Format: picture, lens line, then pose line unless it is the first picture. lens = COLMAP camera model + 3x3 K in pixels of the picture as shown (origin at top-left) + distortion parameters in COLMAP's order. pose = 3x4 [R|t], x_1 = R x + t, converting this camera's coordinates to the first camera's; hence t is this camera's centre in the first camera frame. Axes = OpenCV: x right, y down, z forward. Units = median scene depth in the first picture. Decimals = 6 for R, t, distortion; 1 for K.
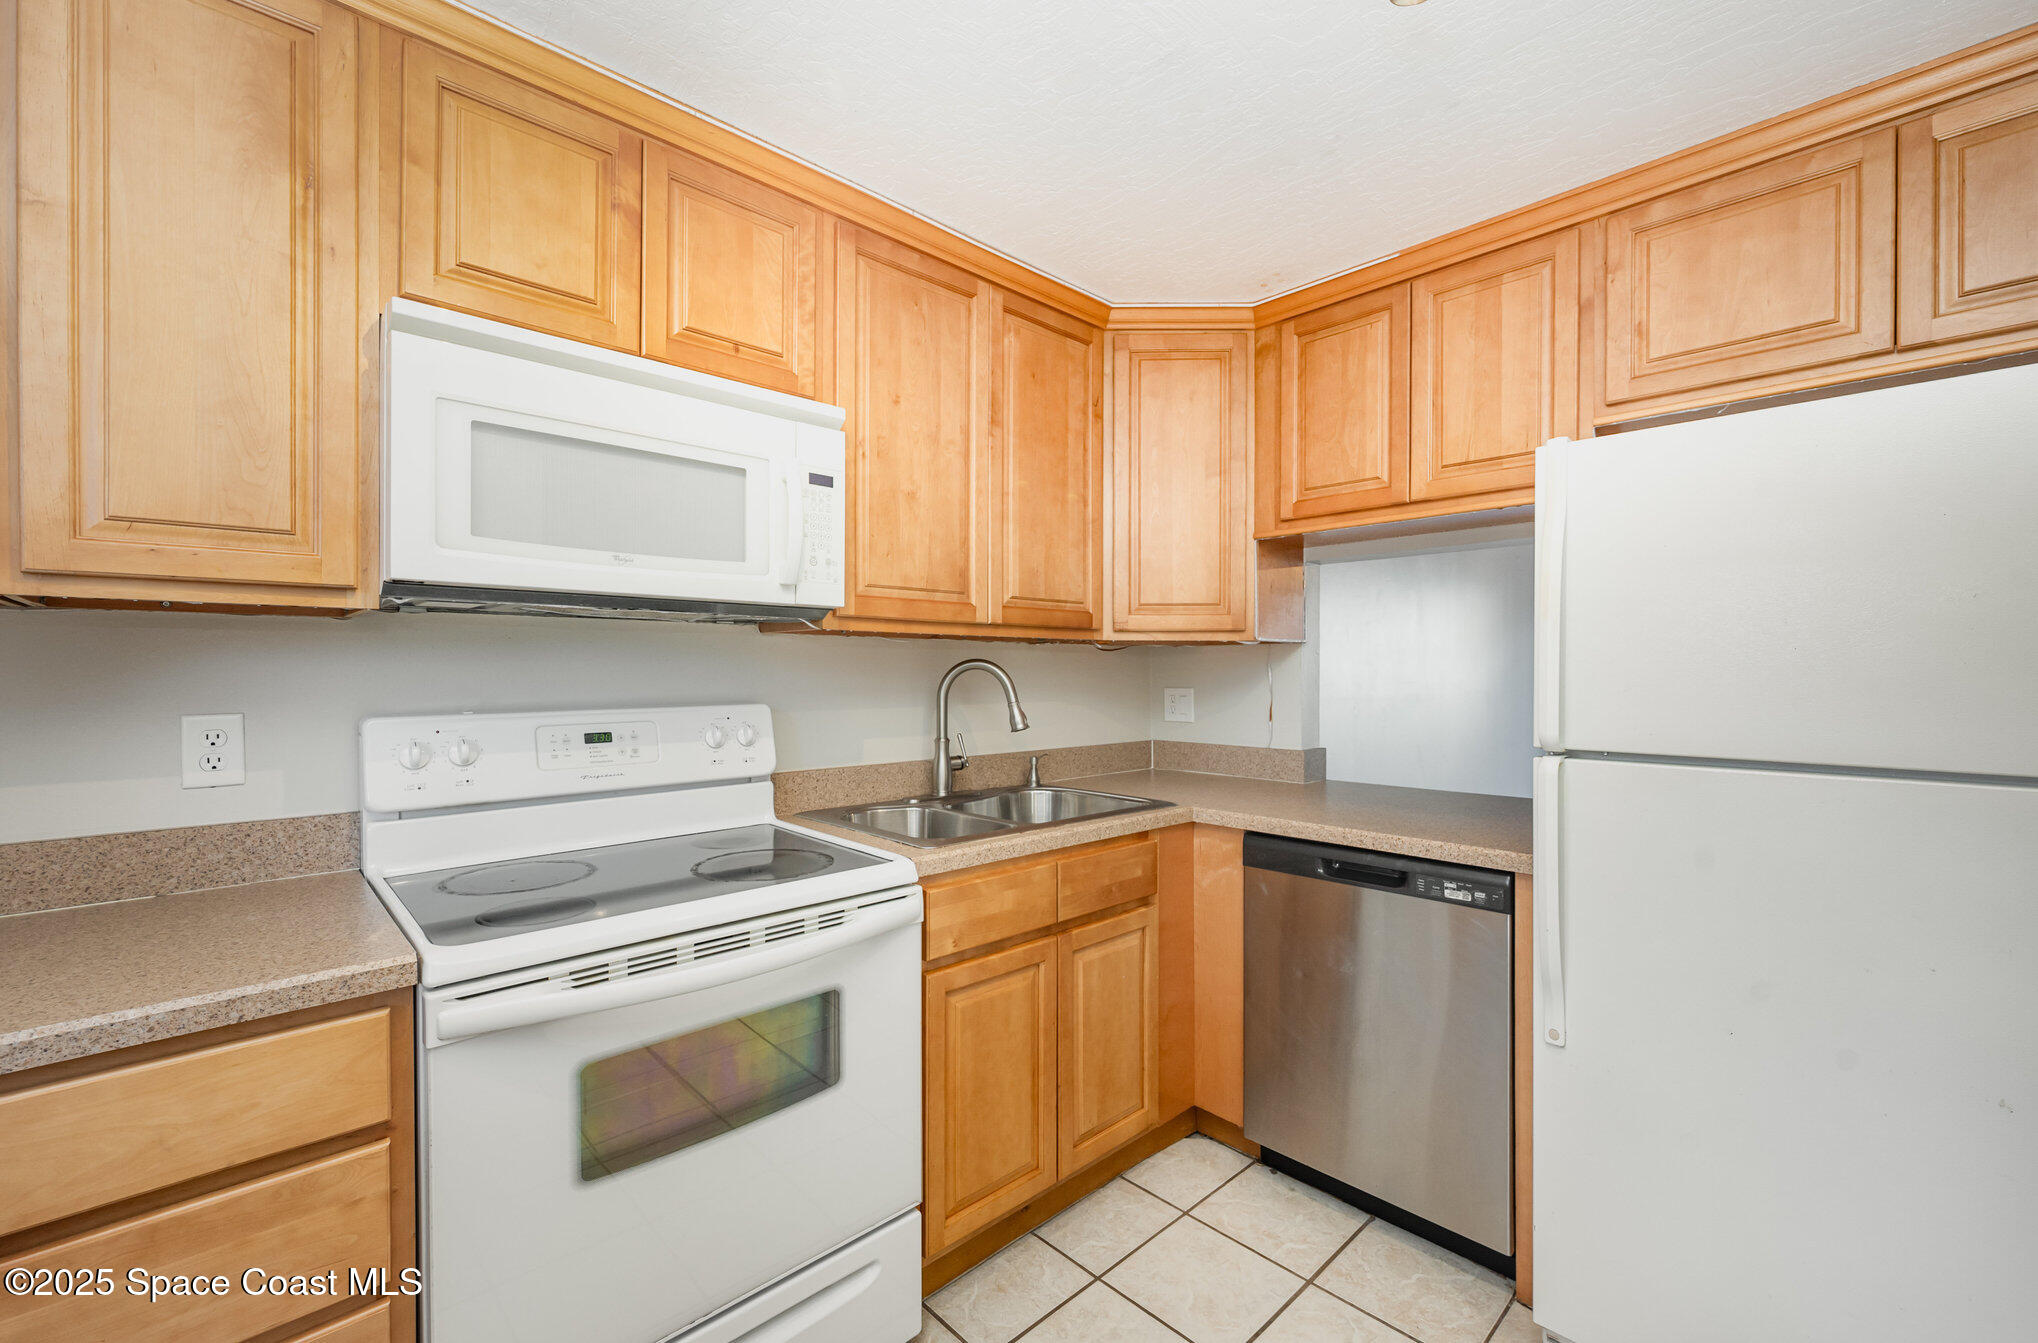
lens RADIAL K [[857.8, 0, 1018.0], [0, 857.8, 677.8], [0, 0, 1]] dist [0.000258, -0.000014]
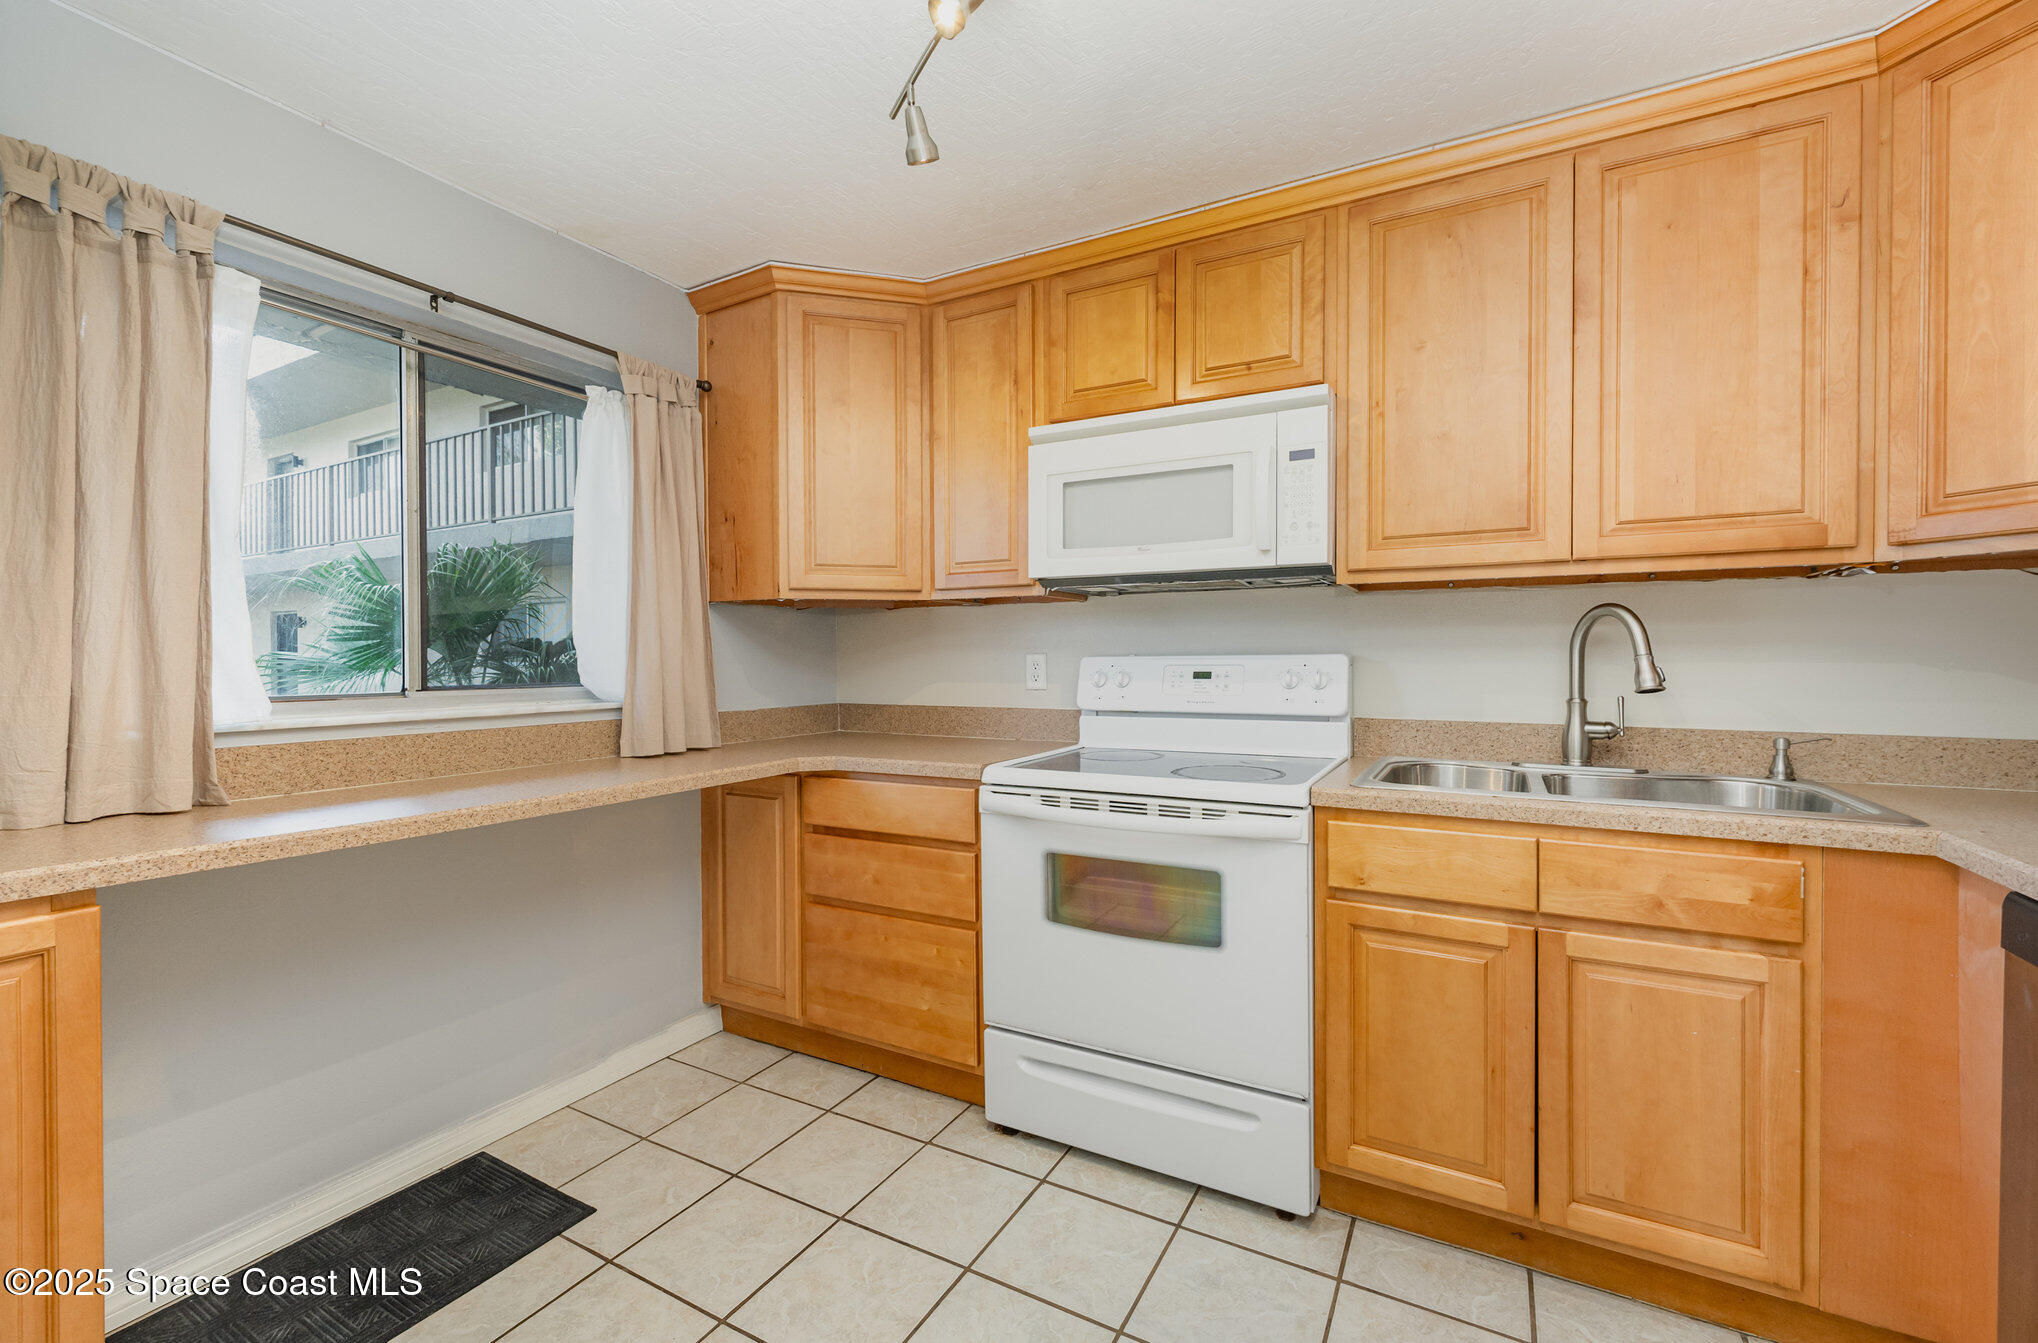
lens RADIAL K [[827.7, 0, 1019.0], [0, 827.7, 671.5], [0, 0, 1]] dist [-0.001949, -0.000188]
pose [[0.306924, 0.013137, -0.951643, 0.740127], [-0.004343, 0.999914, 0.012403, 0.050060], [0.951724, 0.000326, 0.306955, 0.309425]]
